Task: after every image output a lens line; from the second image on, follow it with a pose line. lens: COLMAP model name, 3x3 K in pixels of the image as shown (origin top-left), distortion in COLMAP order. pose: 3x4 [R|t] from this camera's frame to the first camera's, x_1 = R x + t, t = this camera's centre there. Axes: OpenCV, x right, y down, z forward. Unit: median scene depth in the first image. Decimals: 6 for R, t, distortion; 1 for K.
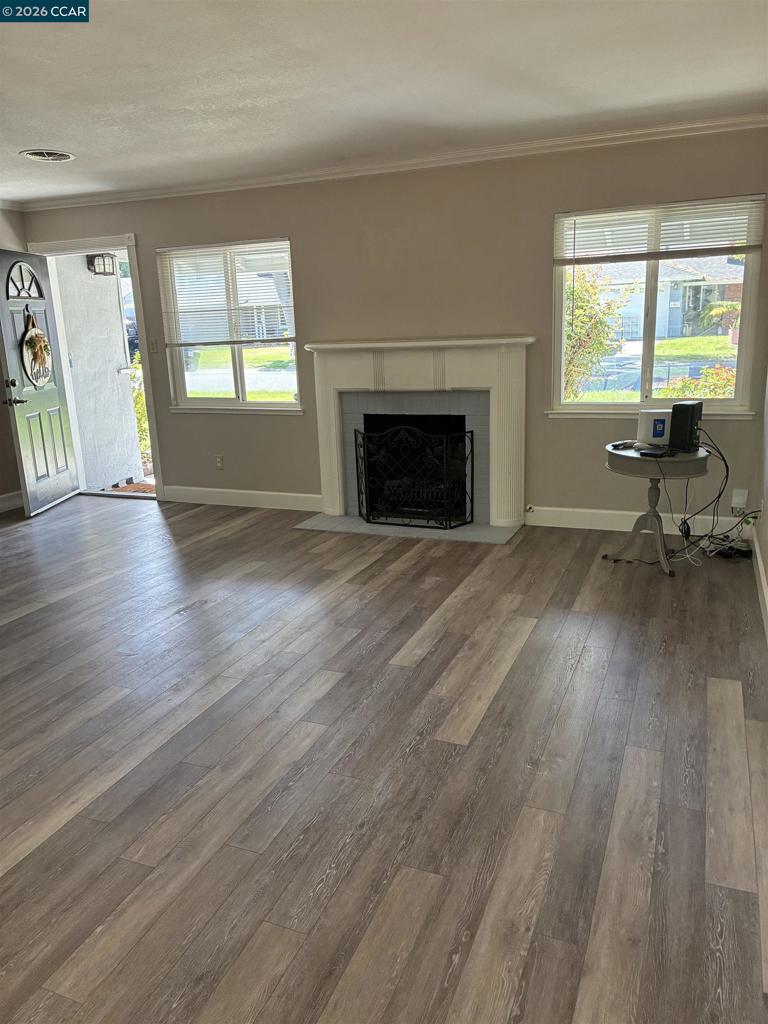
lens RADIAL K [[781.5, 0, 377.4], [0, 781.5, 516.6], [0, 0, 1]] dist [0.026262, -0.056949]
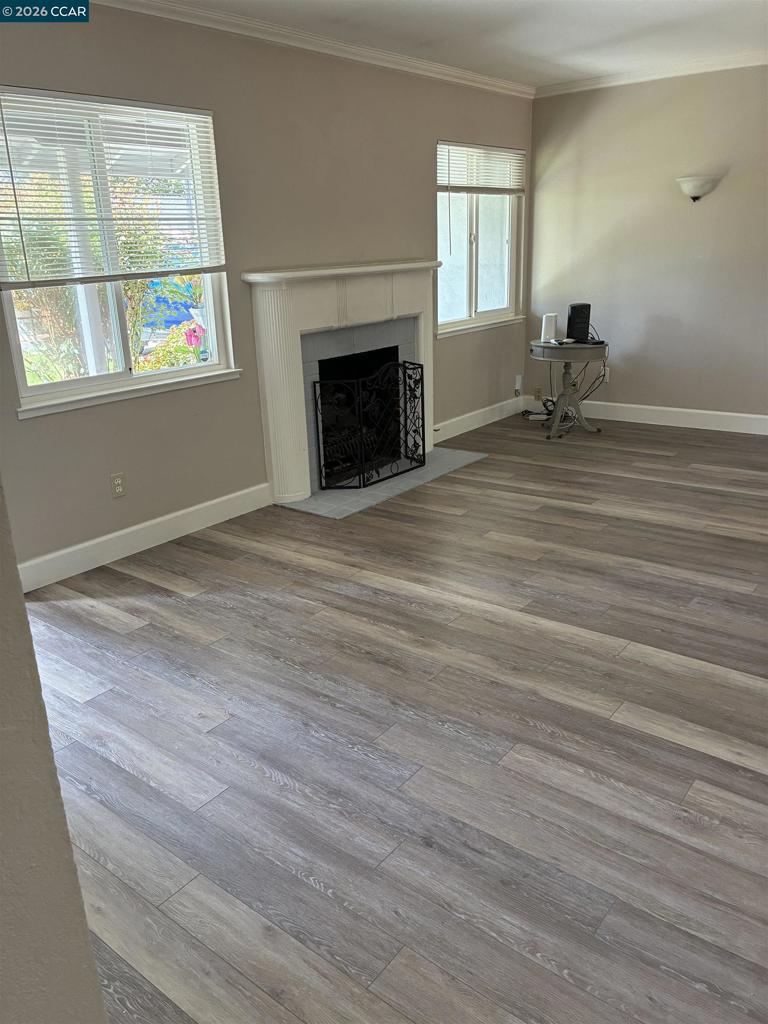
lens RADIAL K [[774.6, 0, 384.0], [0, 774.6, 512.0], [0, 0, 1]] dist [-0.001987, 0.000168]
pose [[0.272296, -0.285202, 0.918975, -0.805069], [0.258386, 0.941657, 0.215680, -0.145791], [-0.926872, 0.178721, 0.330102, 0.742168]]
